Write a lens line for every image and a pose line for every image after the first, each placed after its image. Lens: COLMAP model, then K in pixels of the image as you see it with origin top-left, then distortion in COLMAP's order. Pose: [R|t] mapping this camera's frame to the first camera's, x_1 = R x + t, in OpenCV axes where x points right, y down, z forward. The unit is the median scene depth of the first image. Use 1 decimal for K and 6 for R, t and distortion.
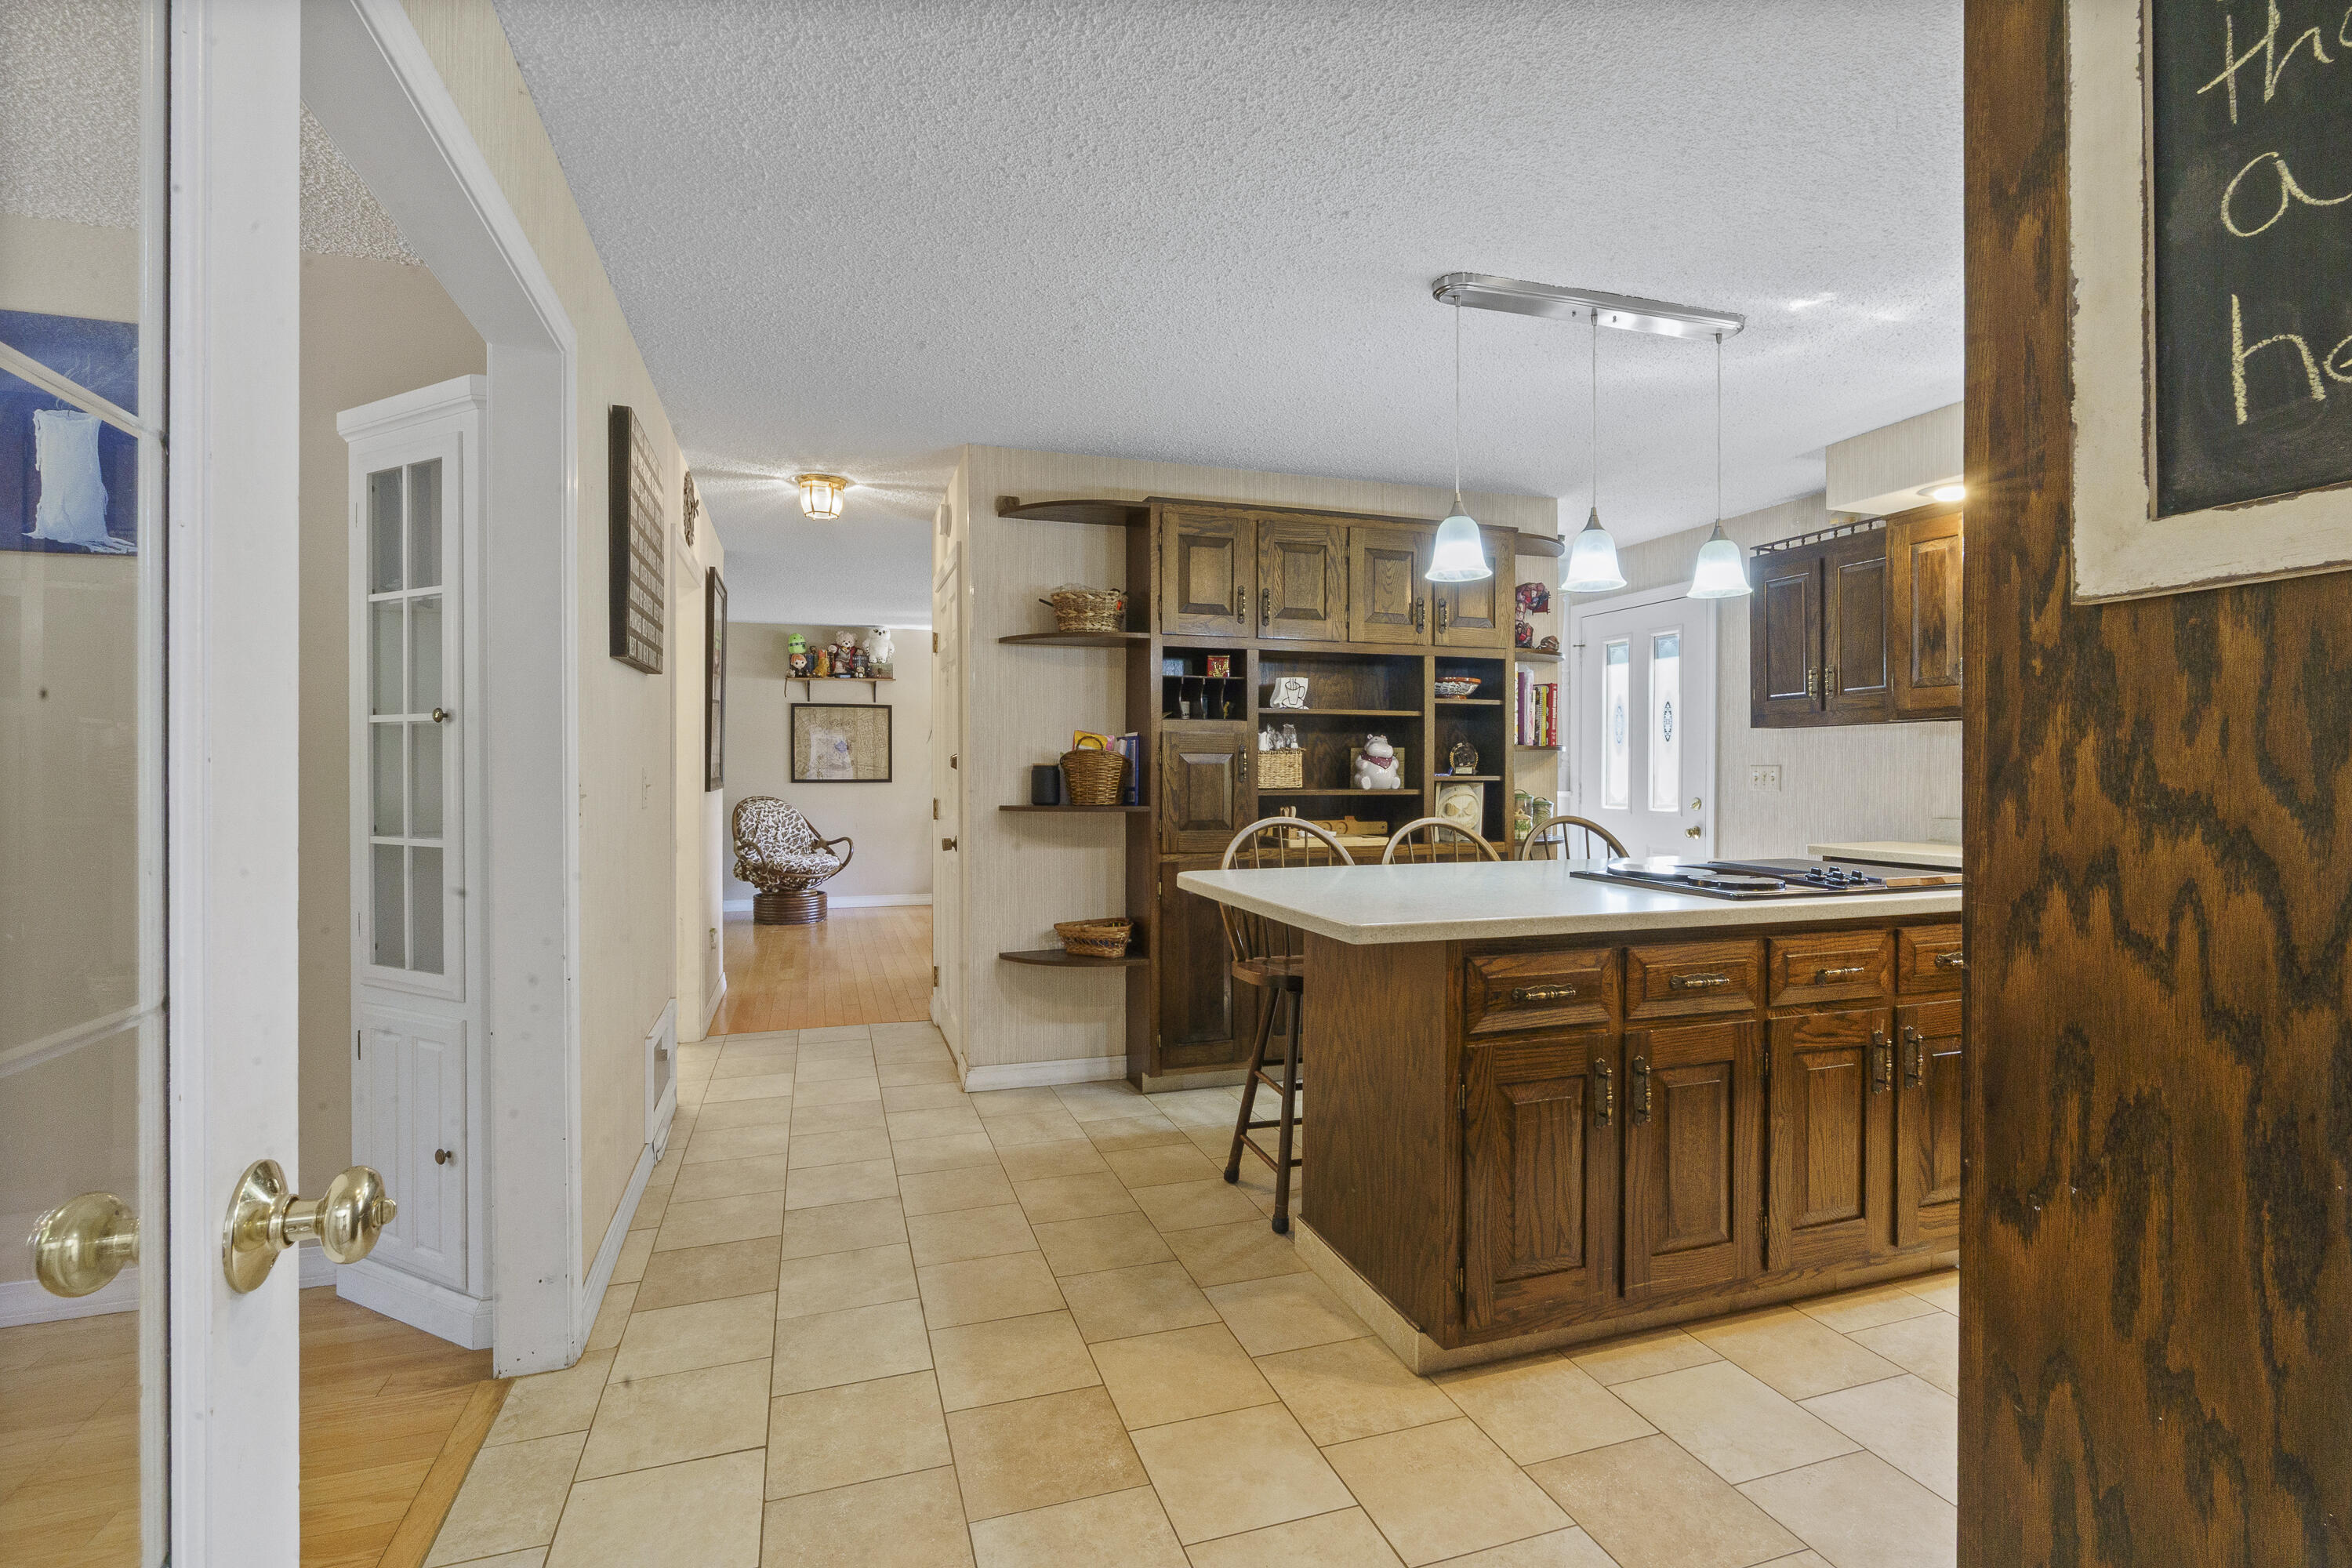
lens RADIAL K [[1074.3, 0, 1163.8], [0, 1074.3, 774.5], [0, 0, 1]] dist [-0.014339, 0.006834]
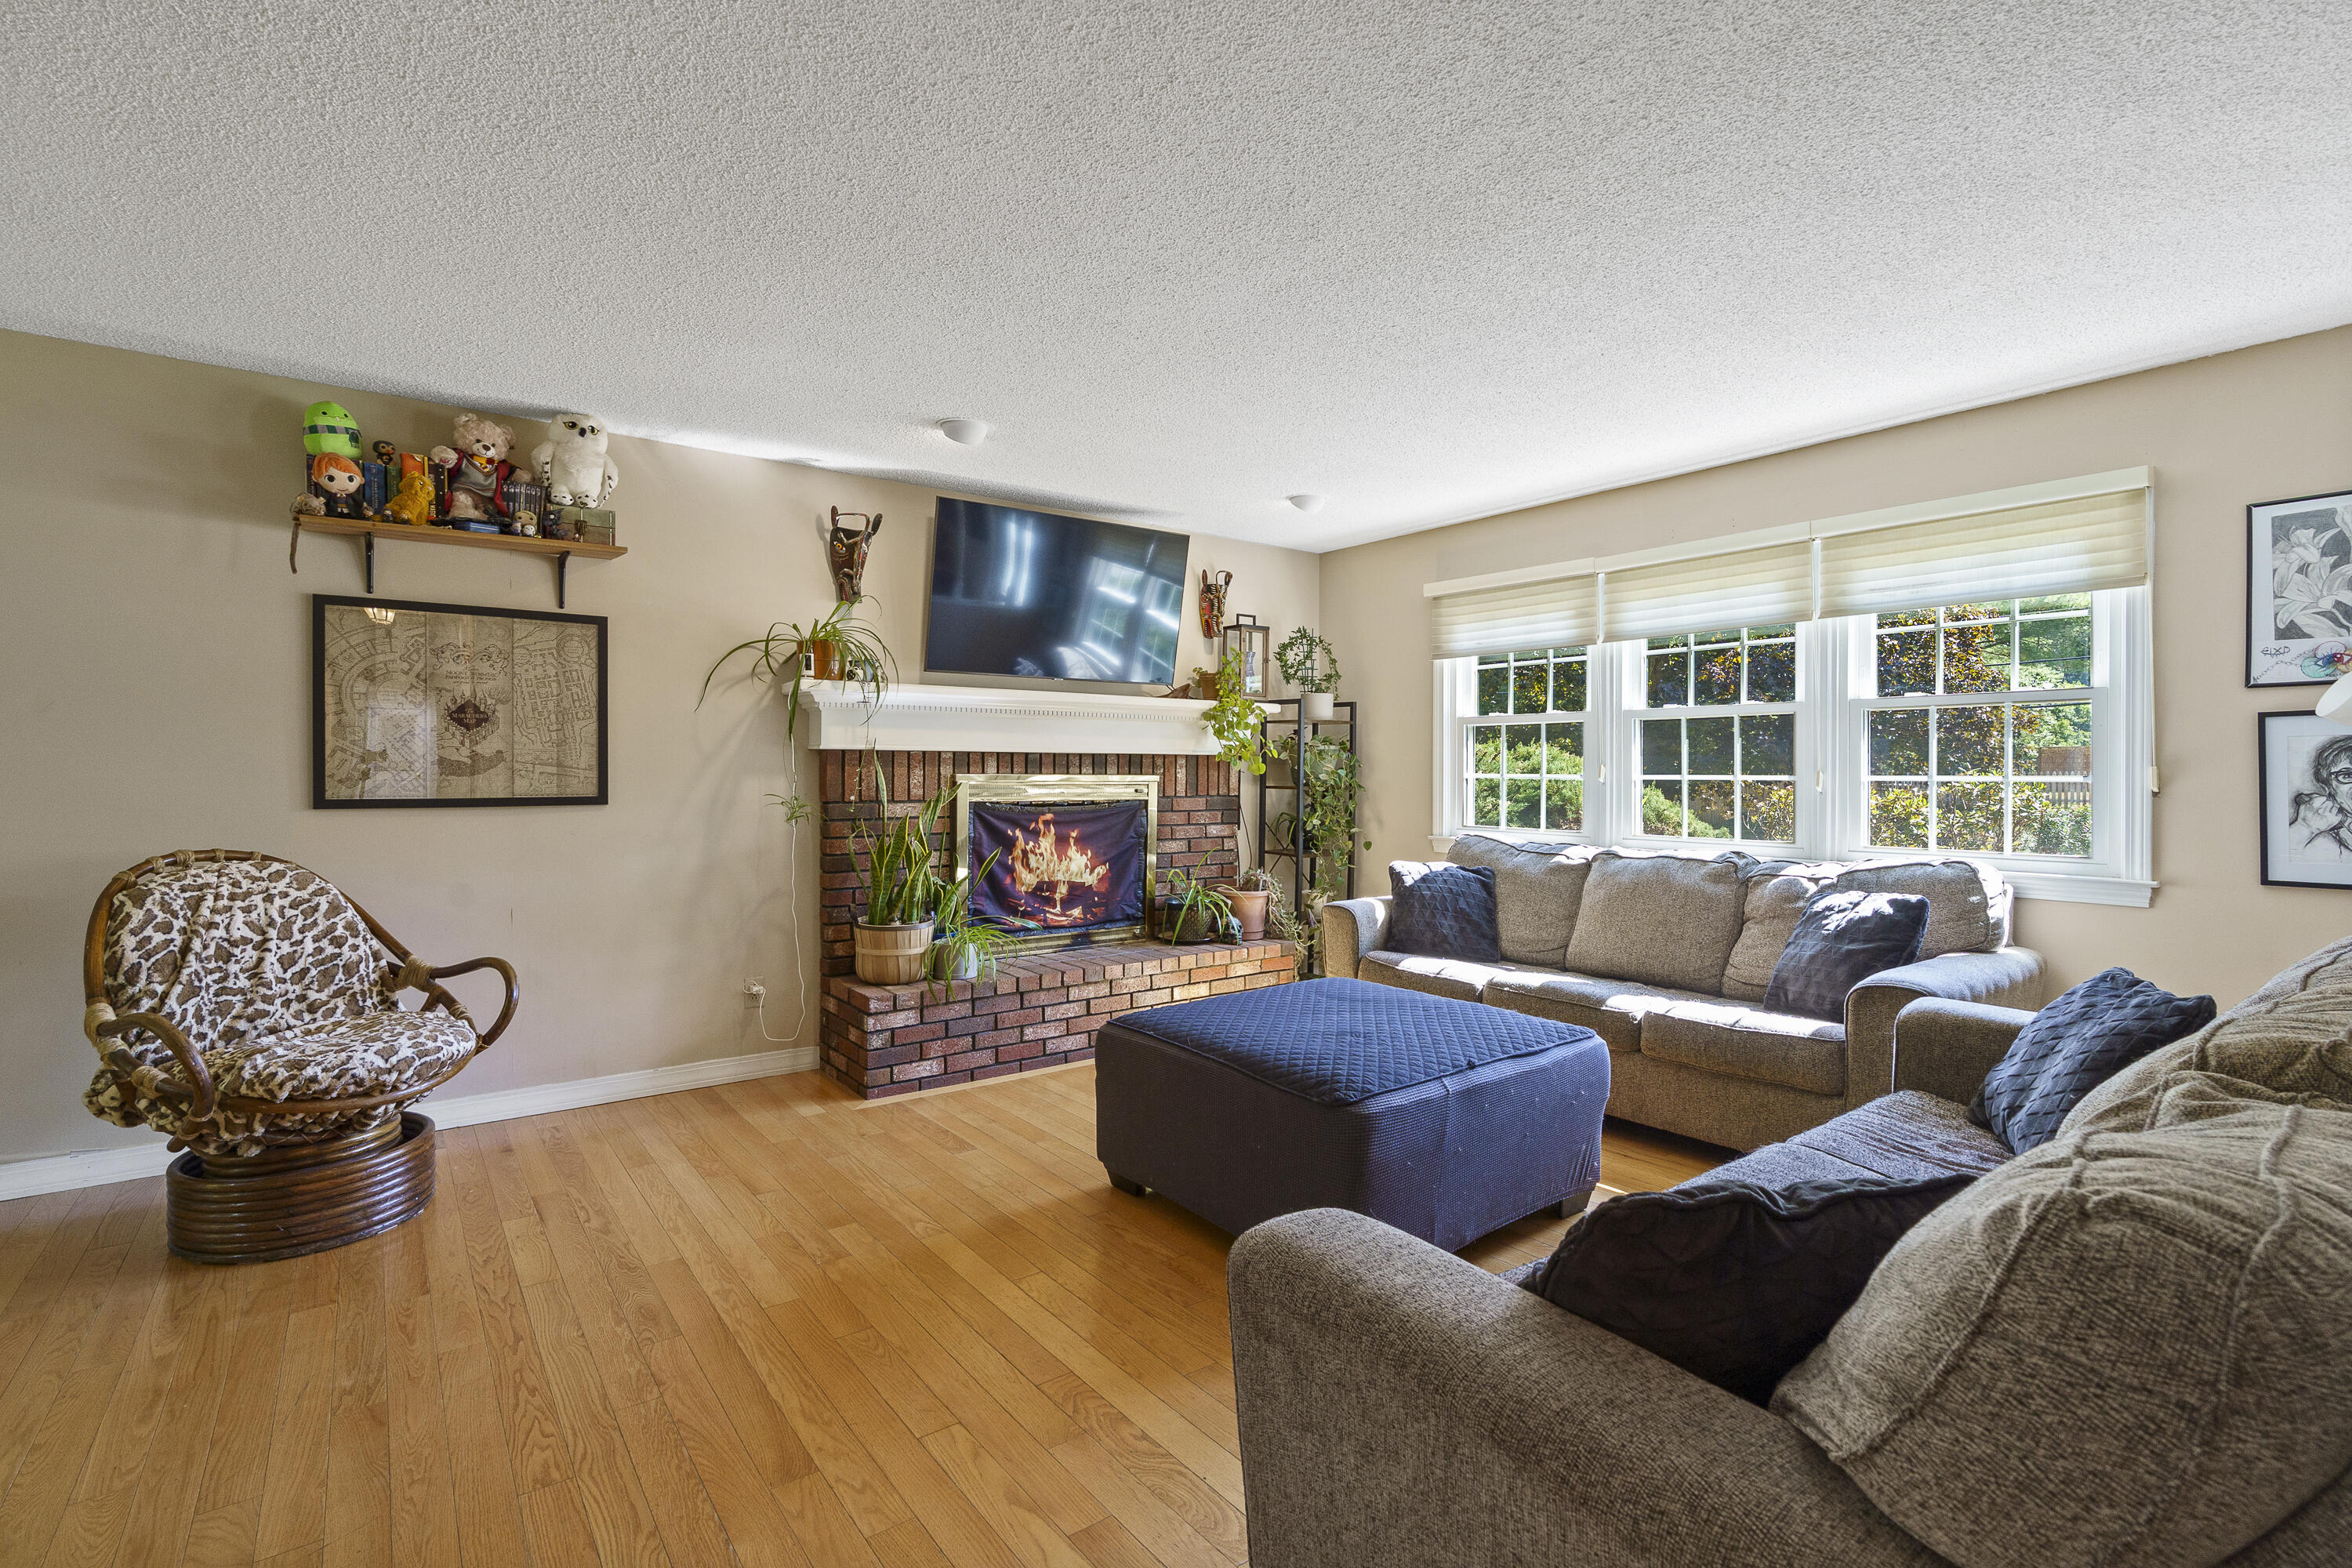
lens RADIAL K [[1074.3, 0, 1175.7], [0, 1074.3, 778.8], [0, 0, 1]] dist [-0.014339, 0.006834]
pose [[0.943409, 0.000474, 0.331632, -0.400160], [-0.001207, 0.999997, 0.002004, -0.008001], [-0.331630, -0.002291, 0.943407, 1.175535]]
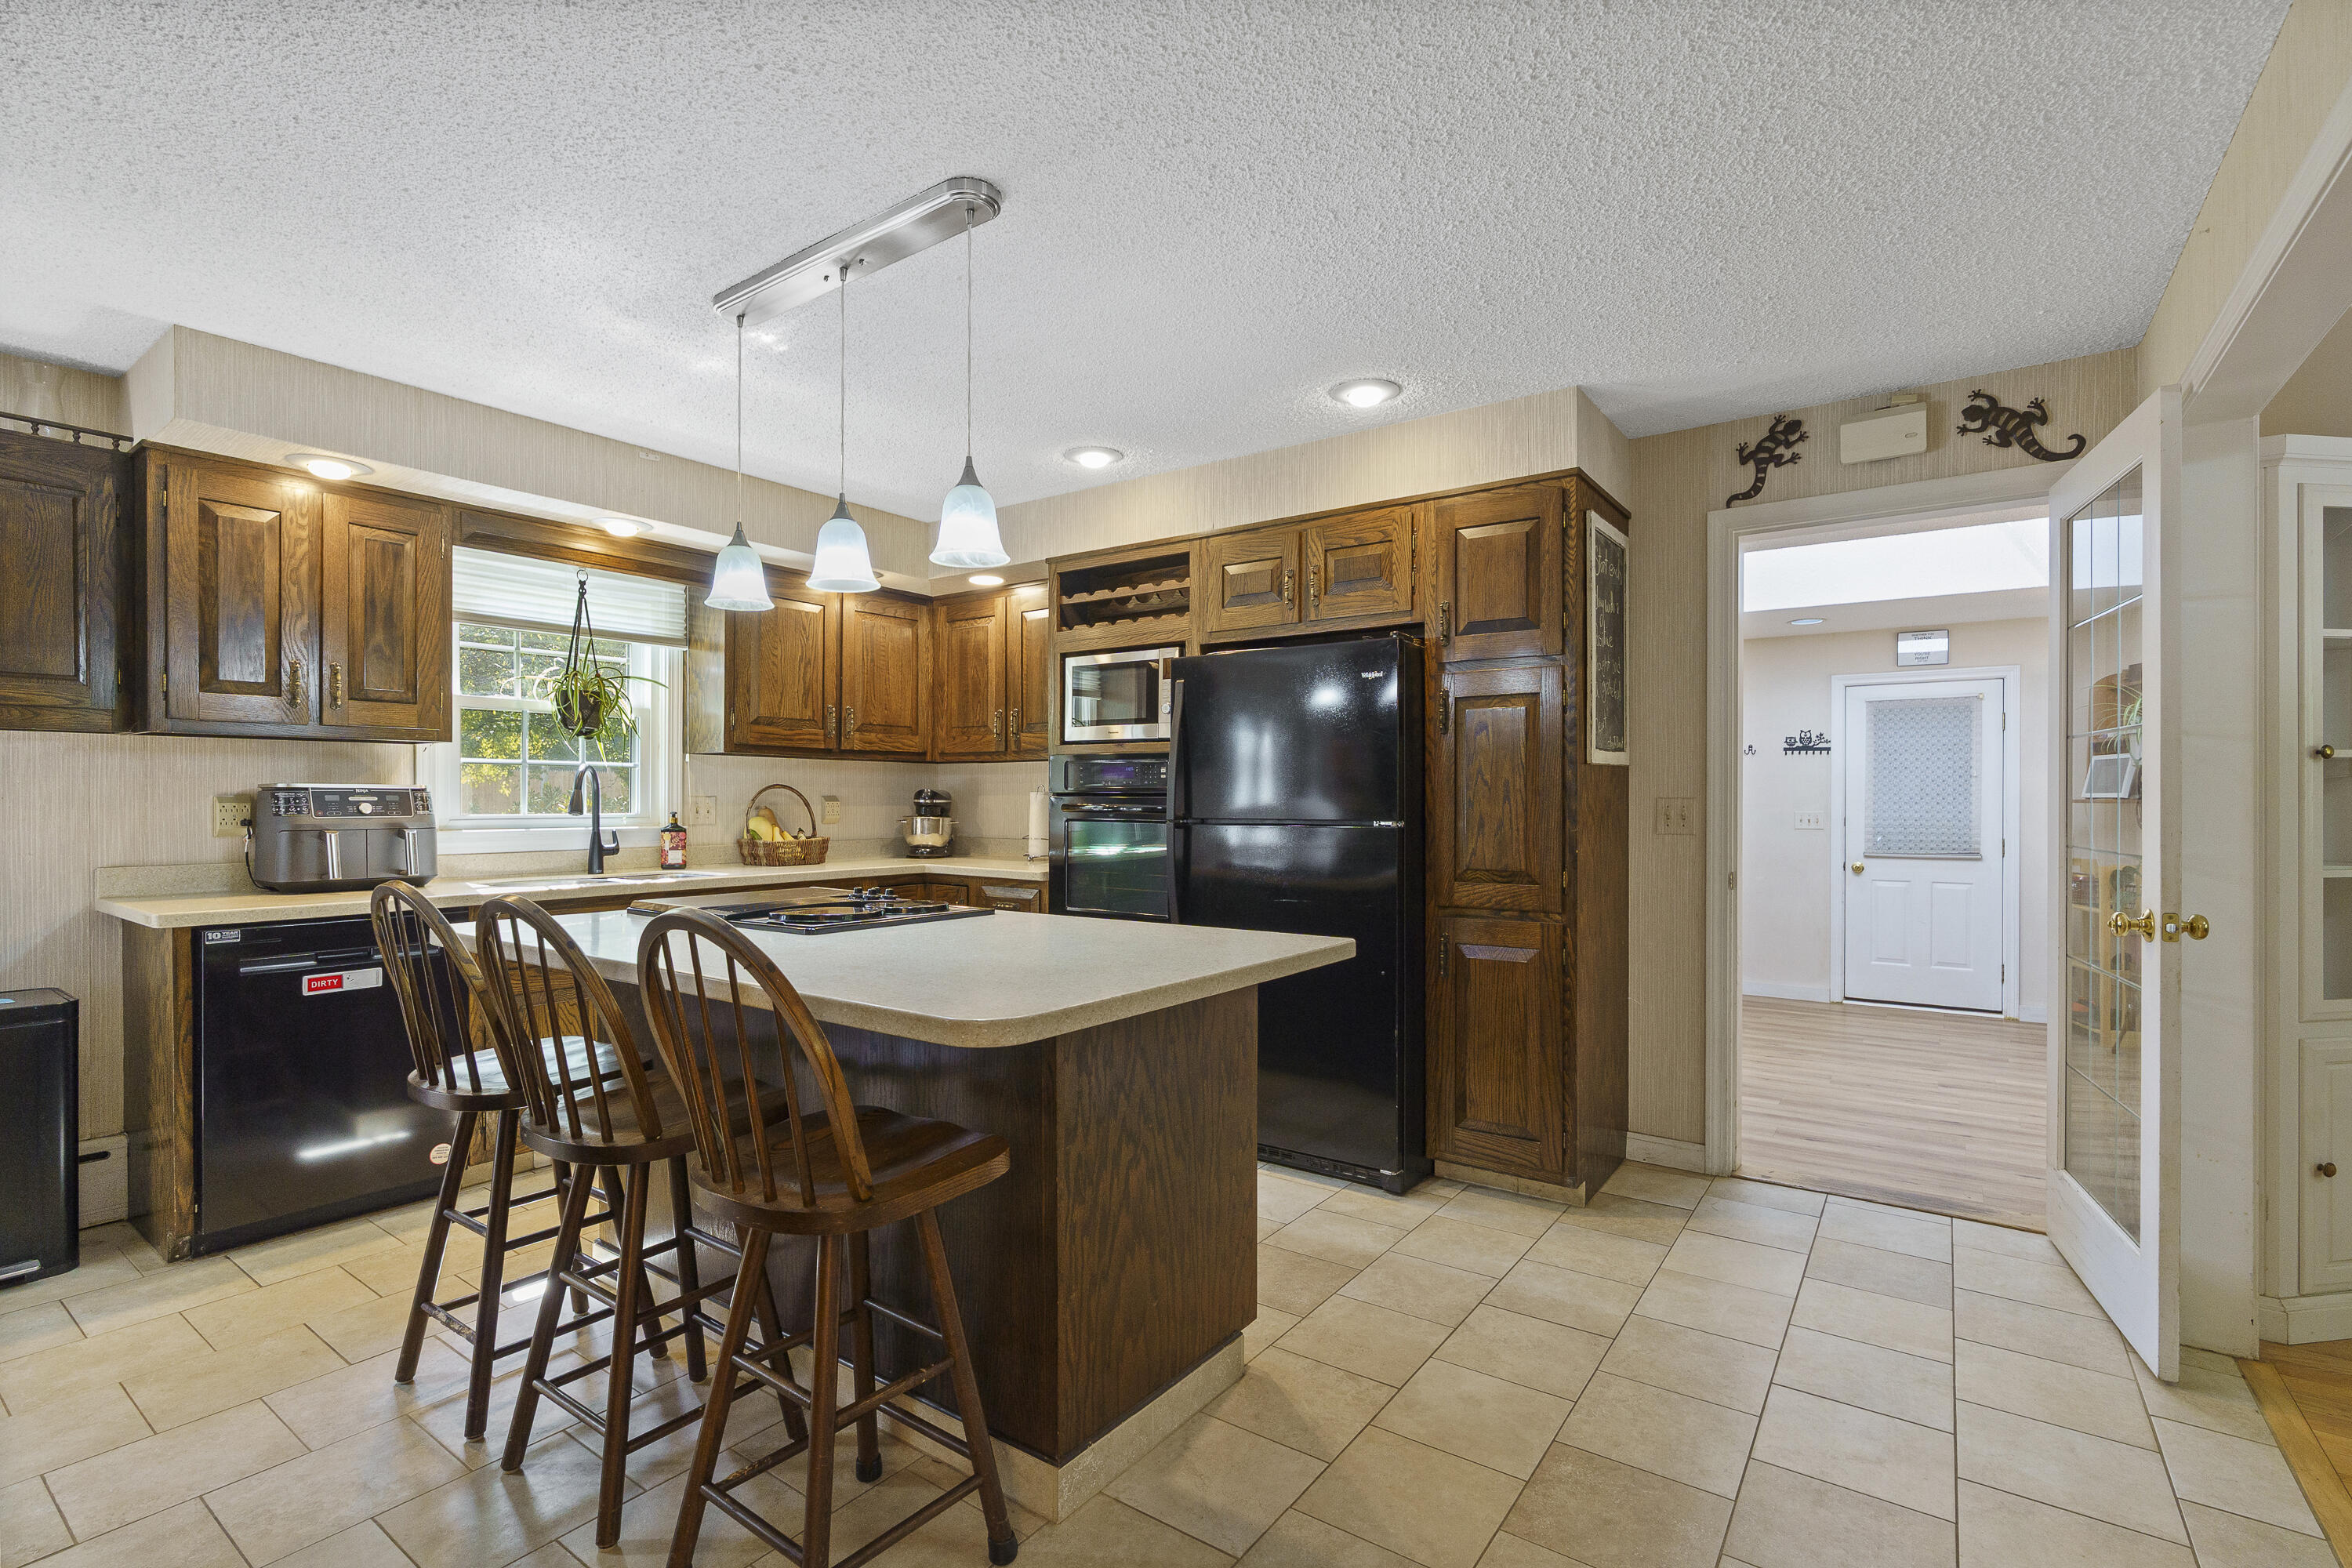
lens RADIAL K [[1074.3, 0, 1175.7], [0, 1074.3, 807.6], [0, 0, 1]] dist [-0.014339, 0.006834]
pose [[-0.589523, -0.007605, 0.807716, -0.286428], [0.002643, 0.999932, 0.011343, -0.005752], [-0.807747, 0.008822, -0.589463, 0.835054]]
